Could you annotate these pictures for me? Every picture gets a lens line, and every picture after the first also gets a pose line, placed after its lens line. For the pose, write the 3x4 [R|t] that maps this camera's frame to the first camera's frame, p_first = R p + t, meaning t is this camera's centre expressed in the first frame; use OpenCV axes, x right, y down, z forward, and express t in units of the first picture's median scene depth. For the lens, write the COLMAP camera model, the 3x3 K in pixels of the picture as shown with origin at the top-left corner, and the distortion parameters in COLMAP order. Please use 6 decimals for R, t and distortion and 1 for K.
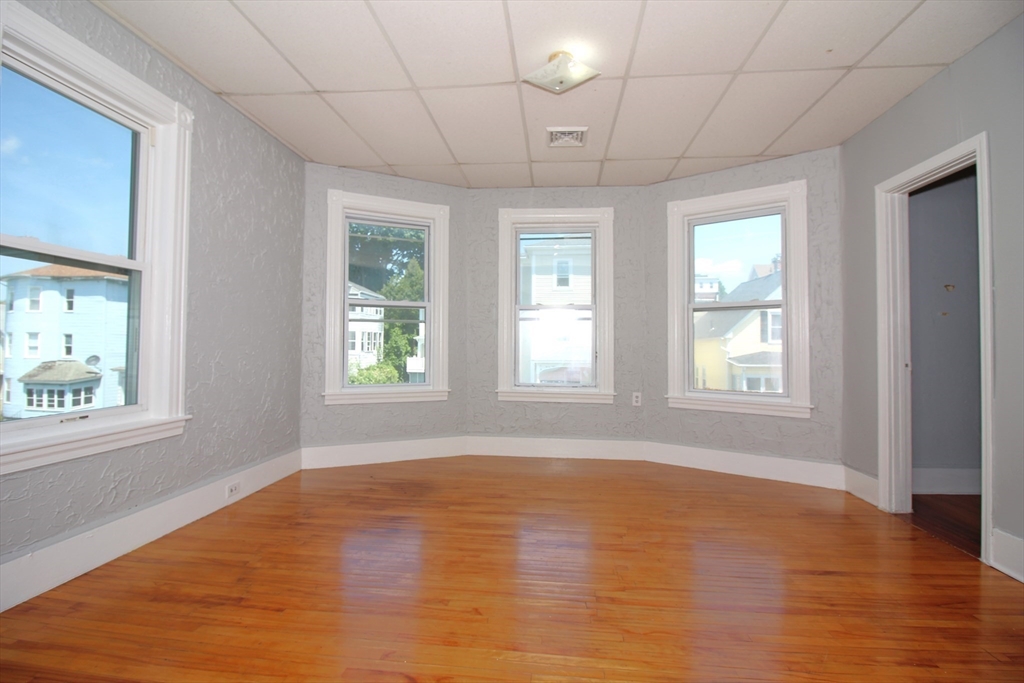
lens RADIAL K [[474.1, 0, 511.2], [0, 474.1, 343.2], [0, 0, 1]] dist [-0.012221, -0.005441]
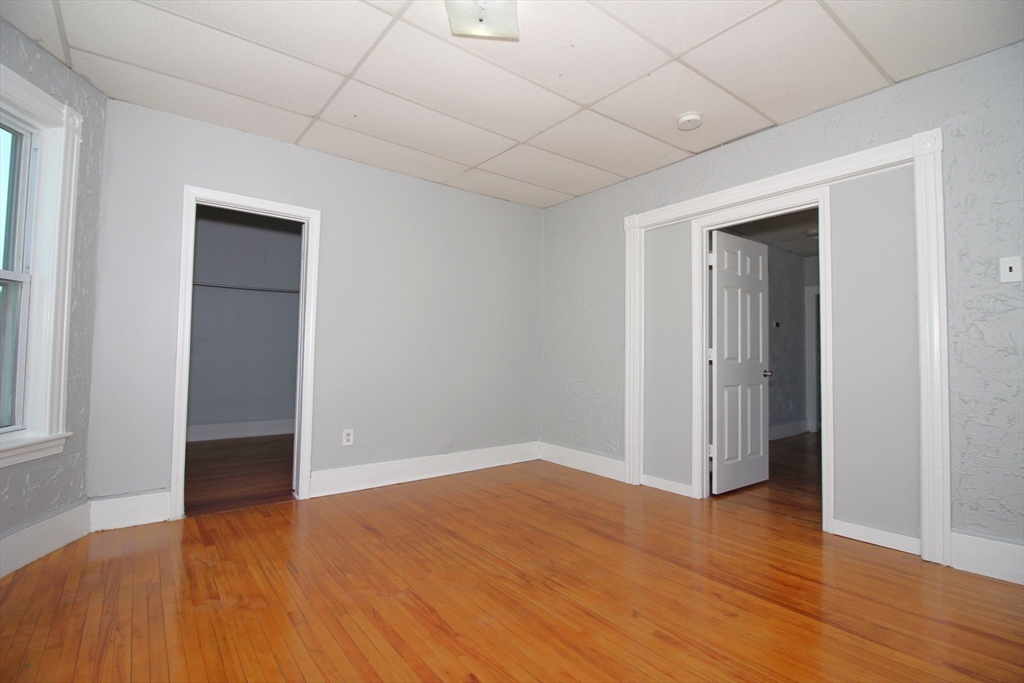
lens RADIAL K [[474.1, 0, 509.6], [0, 474.1, 339.0], [0, 0, 1]] dist [-0.012221, -0.005441]
pose [[-0.692851, 0.009001, 0.721024, -0.311850], [-0.020183, 0.999288, -0.031870, -0.000350], [-0.720798, -0.036634, -0.692177, 0.951736]]
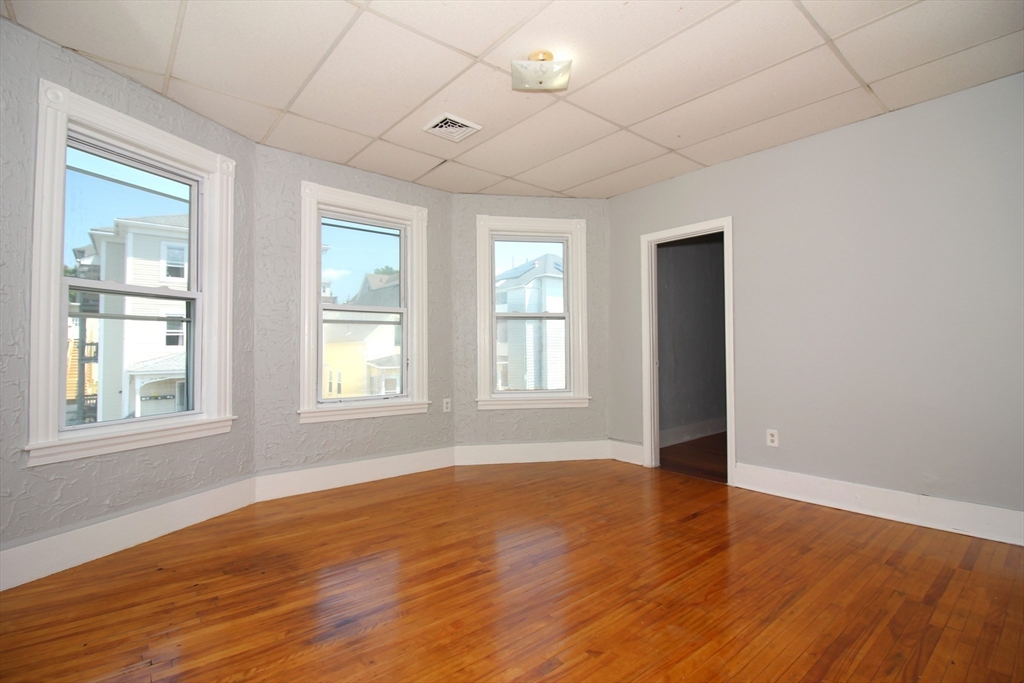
lens RADIAL K [[474.1, 0, 512.3], [0, 474.1, 340.9], [0, 0, 1]] dist [-0.012221, -0.005441]
pose [[0.699011, 0.003377, 0.715103, -0.403248], [0.005077, 0.999940, -0.009685, -0.007982], [-0.715093, 0.010400, 0.698952, 0.234700]]
